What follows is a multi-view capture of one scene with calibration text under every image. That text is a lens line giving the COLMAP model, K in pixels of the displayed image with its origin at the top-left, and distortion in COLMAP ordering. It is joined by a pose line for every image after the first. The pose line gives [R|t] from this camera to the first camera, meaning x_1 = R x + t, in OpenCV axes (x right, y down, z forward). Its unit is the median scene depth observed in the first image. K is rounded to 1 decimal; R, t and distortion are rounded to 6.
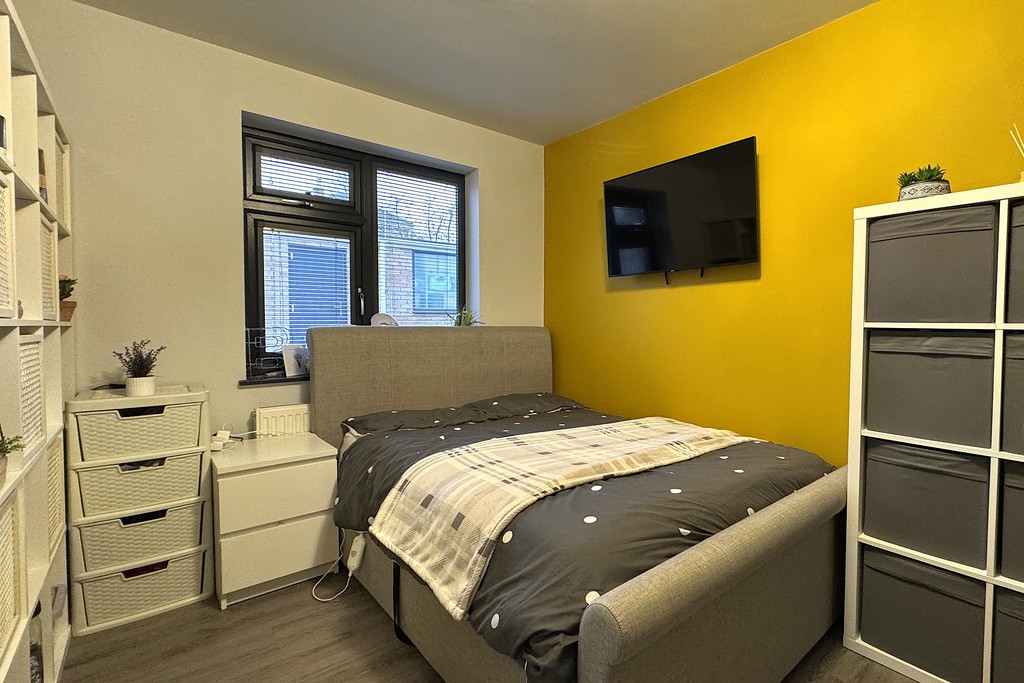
lens RADIAL K [[489.1, 0, 624.6], [0, 489.1, 340.1], [0, 0, 1]] dist [-0.001249, 0.000013]
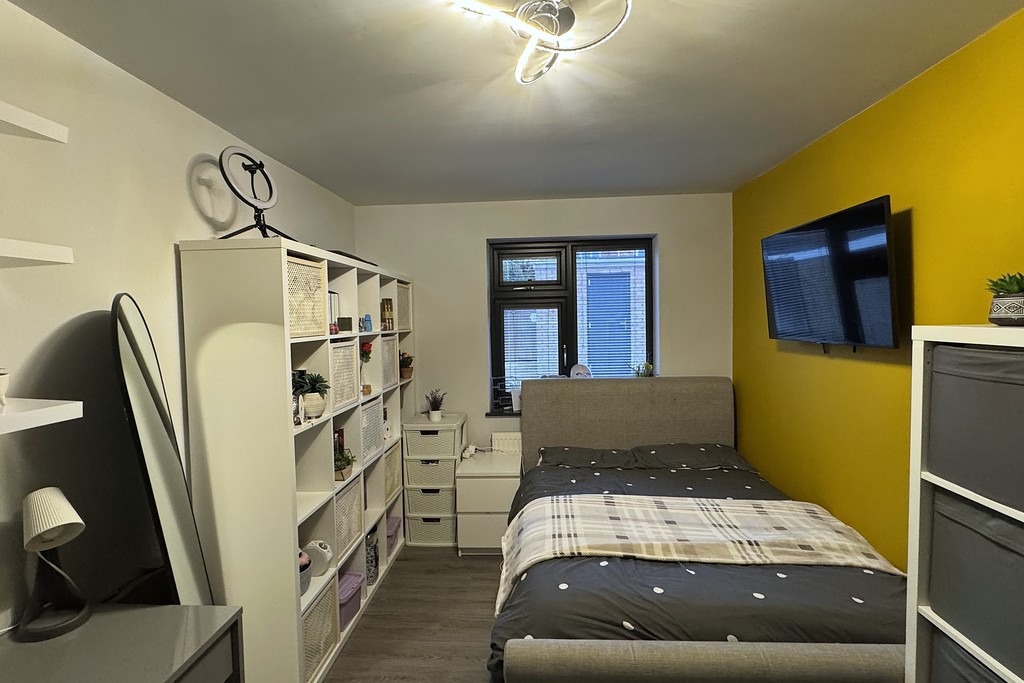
lens RADIAL K [[514.5, 0, 512.0], [0, 514.5, 341.5], [0, 0, 1]] dist [-0.002356, -0.000253]
pose [[0.667973, 0.026322, -0.743720, 0.599969], [-0.007220, 0.999556, 0.028892, -0.240520], [0.744150, -0.013930, 0.667867, -0.033715]]
